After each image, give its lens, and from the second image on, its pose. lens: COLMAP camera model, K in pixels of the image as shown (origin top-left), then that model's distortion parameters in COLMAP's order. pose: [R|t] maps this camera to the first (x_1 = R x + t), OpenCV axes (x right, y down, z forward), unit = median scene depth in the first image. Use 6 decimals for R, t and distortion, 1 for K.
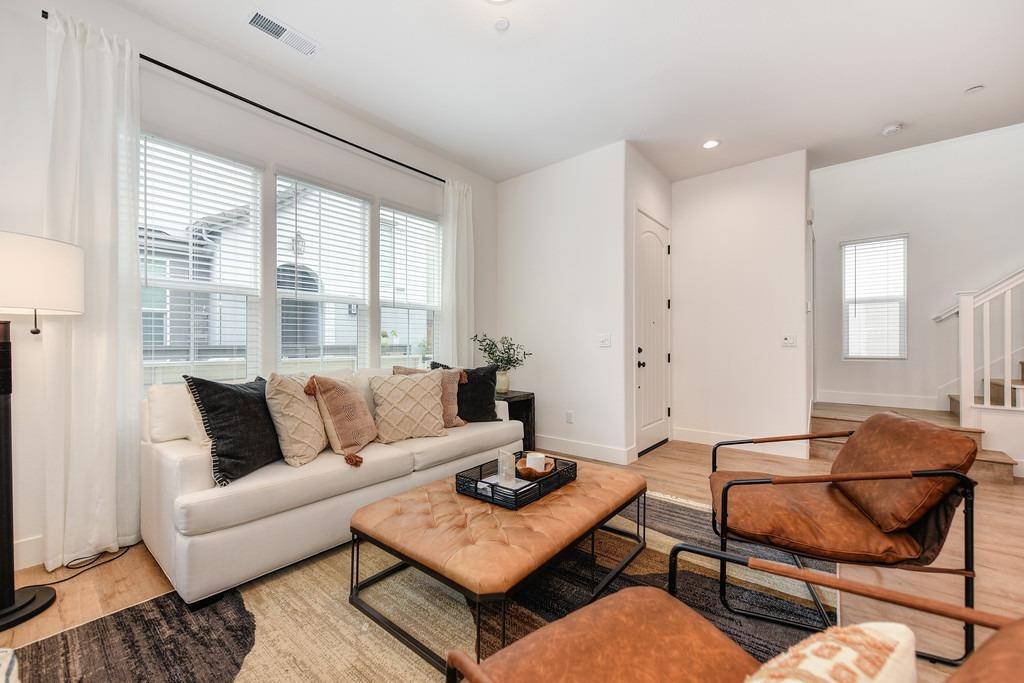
lens RADIAL K [[406.7, 0, 517.2], [0, 406.7, 341.9], [0, 0, 1]] dist [0.010908, -0.000673]
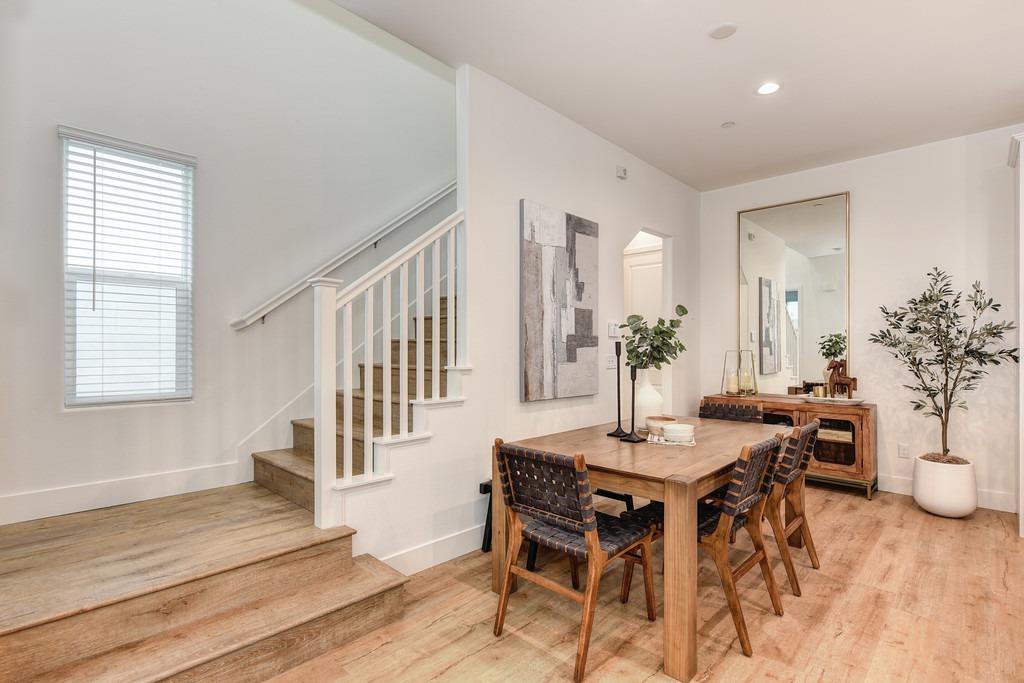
lens RADIAL K [[489.6, 0, 516.0], [0, 489.6, 345.9], [0, 0, 1]] dist [0.015376, -0.000024]
pose [[0.077642, 0.009083, 0.996940, 0.516150], [-0.010275, 0.999913, -0.008310, -0.034852], [-0.996928, -0.009599, 0.077728, 0.790303]]
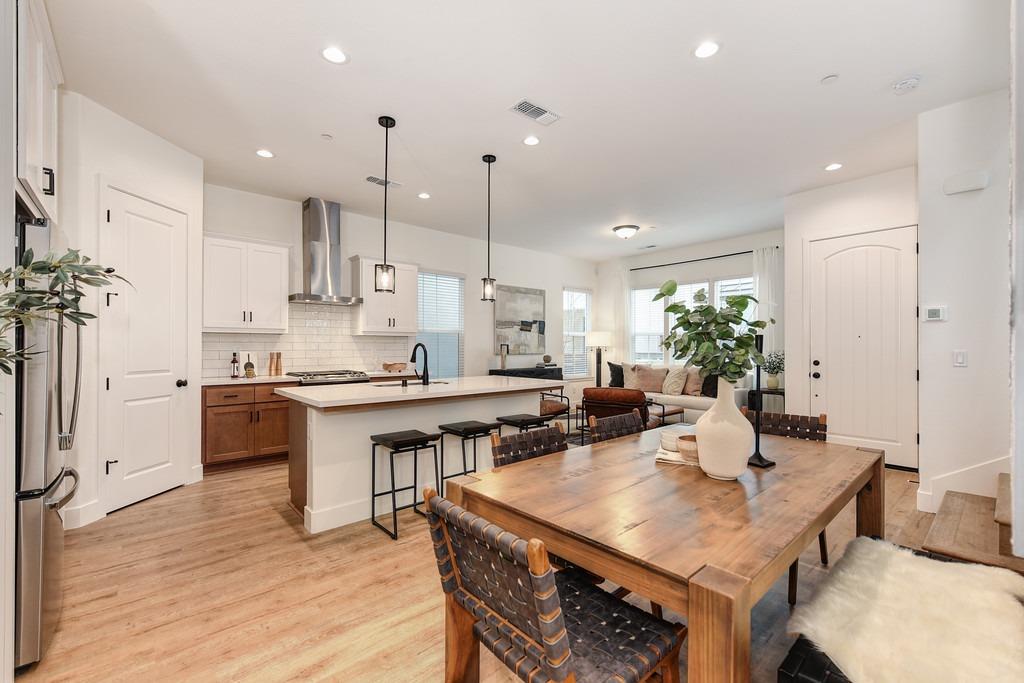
lens RADIAL K [[434.3, 0, 517.1], [0, 434.3, 343.4], [0, 0, 1]] dist [-0.000512, -0.000281]
pose [[-0.161239, -0.007581, -0.986886, 2.000990], [0.007945, 0.999928, -0.008980, -0.036657], [0.986883, -0.009289, -0.161168, 0.454978]]
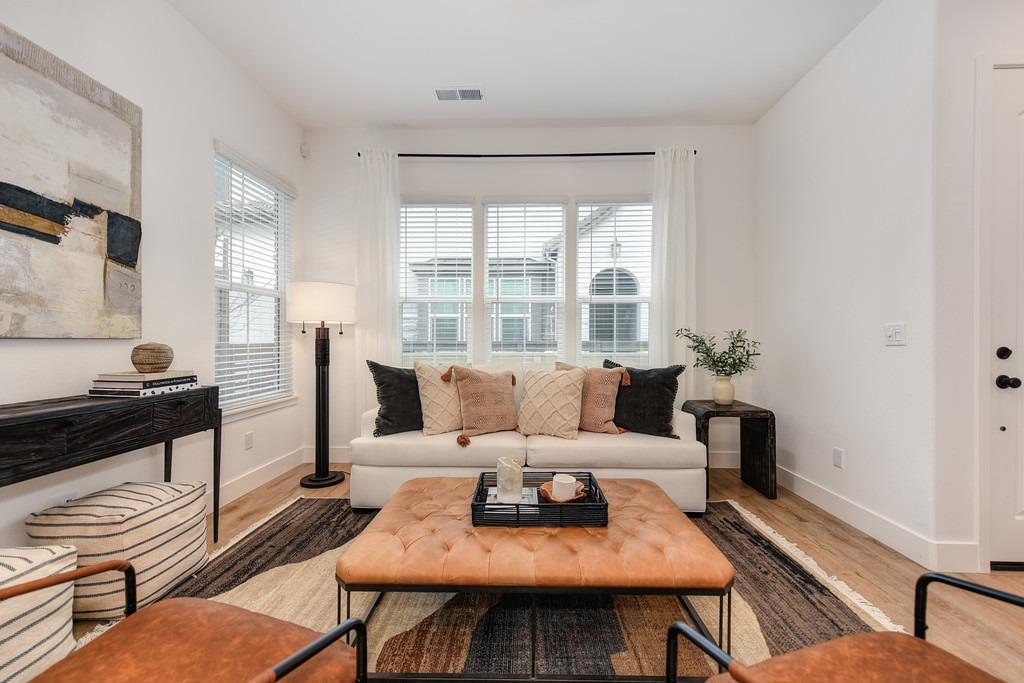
lens RADIAL K [[406.7, 0, 517.2], [0, 406.7, 341.9], [0, 0, 1]] dist [0.010908, -0.000673]
pose [[0.610358, 0.003257, -0.792119, 0.412647], [0.002354, 0.999980, 0.005926, 0.003403], [0.792123, -0.005482, 0.610337, 0.289221]]
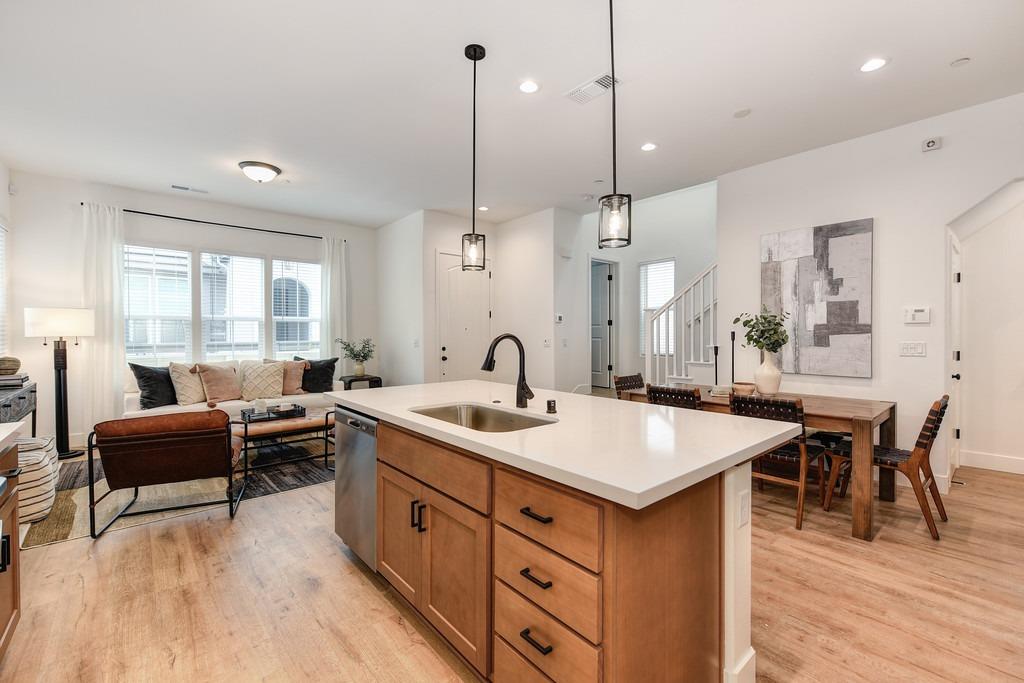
lens RADIAL K [[435.6, 0, 519.9], [0, 435.6, 339.6], [0, 0, 1]] dist [0.002751, -0.000243]
pose [[0.986261, 0.001736, -0.165186, 1.017336], [0.001601, 0.999797, 0.020068, -0.054093], [0.165187, -0.020057, 0.986058, -0.612663]]
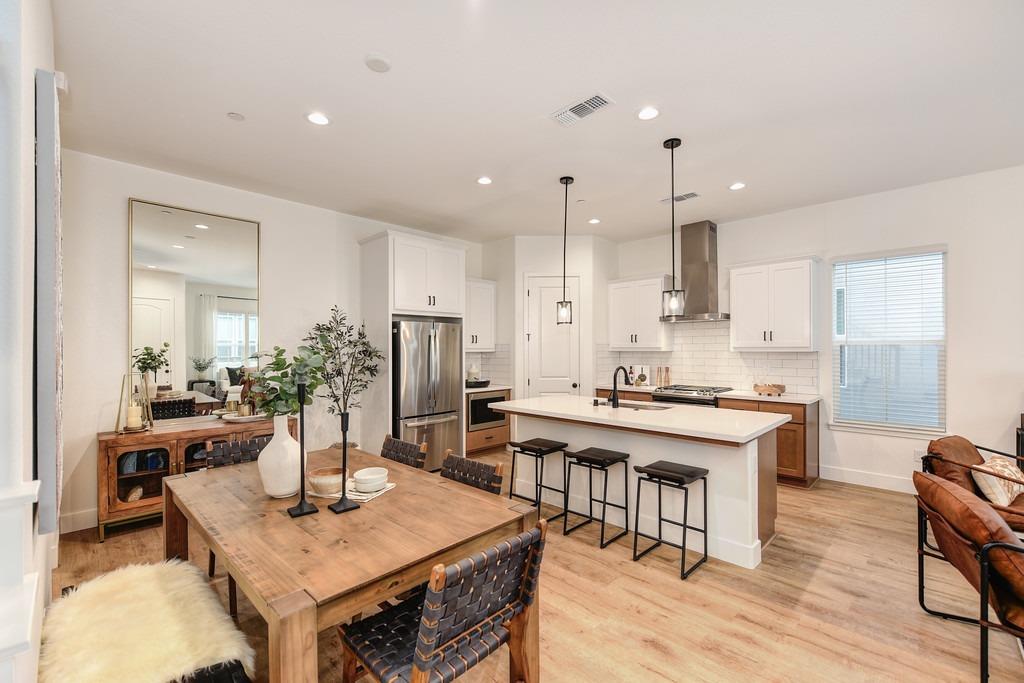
lens RADIAL K [[428.6, 0, 513.8], [0, 428.6, 347.4], [0, 0, 1]] dist [0.000662, -0.000089]
pose [[-0.995496, 0.005075, 0.094667, 1.074244], [0.004205, 0.999947, -0.009391, -0.091696], [-0.094709, -0.008951, -0.995465, 1.204823]]
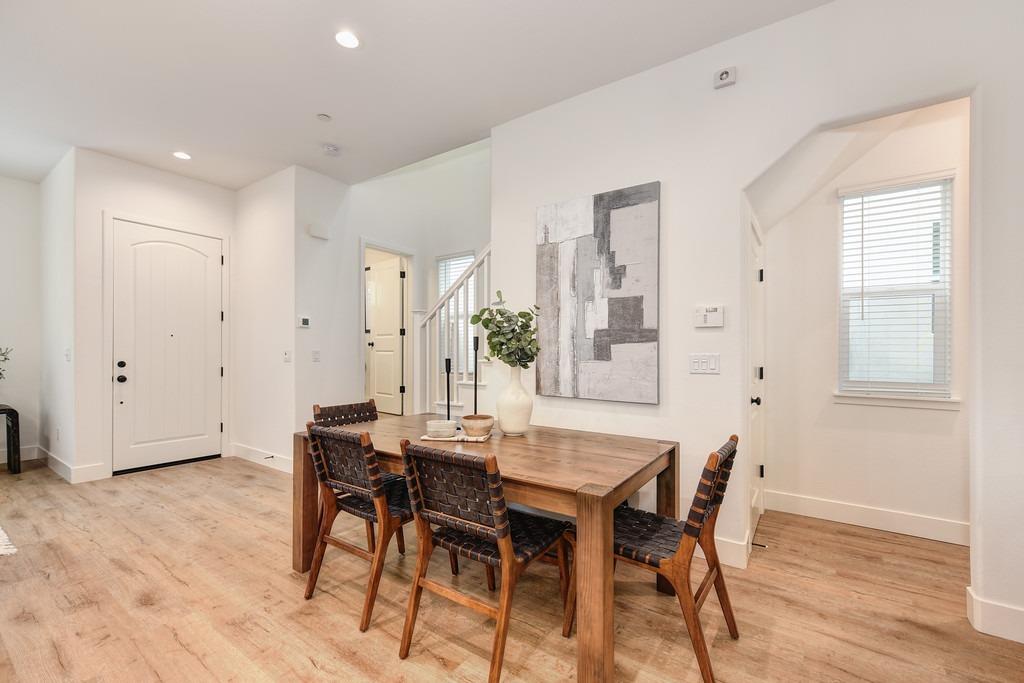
lens RADIAL K [[434.6, 0, 510.3], [0, 434.6, 350.1], [0, 0, 1]] dist [0.003300, -0.000011]
pose [[0.997376, 0.009299, 0.071799, 1.406541], [-0.009383, 0.999956, 0.000827, -0.028112], [-0.071788, -0.001499, 0.997419, -0.120586]]
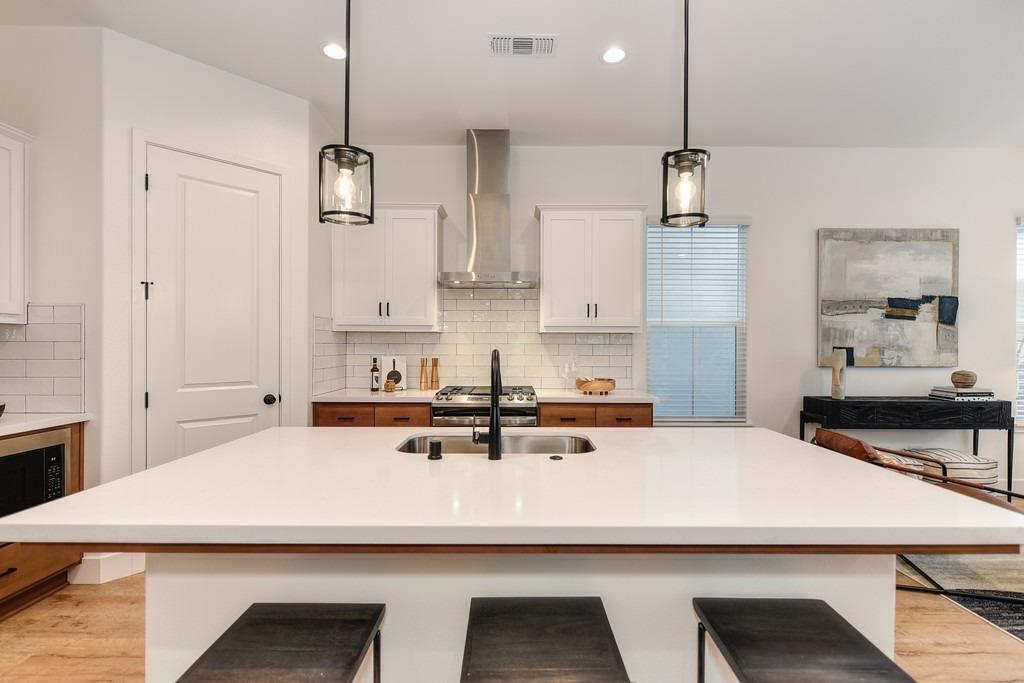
lens RADIAL K [[456.0, 0, 516.7], [0, 456.0, 346.6], [0, 0, 1]] dist [0.002576, -0.000115]
pose [[-0.773762, -0.000220, -0.633477, 1.189235], [0.001675, 0.999996, -0.002393, -0.051448], [0.633475, -0.002913, -0.773758, 0.408671]]
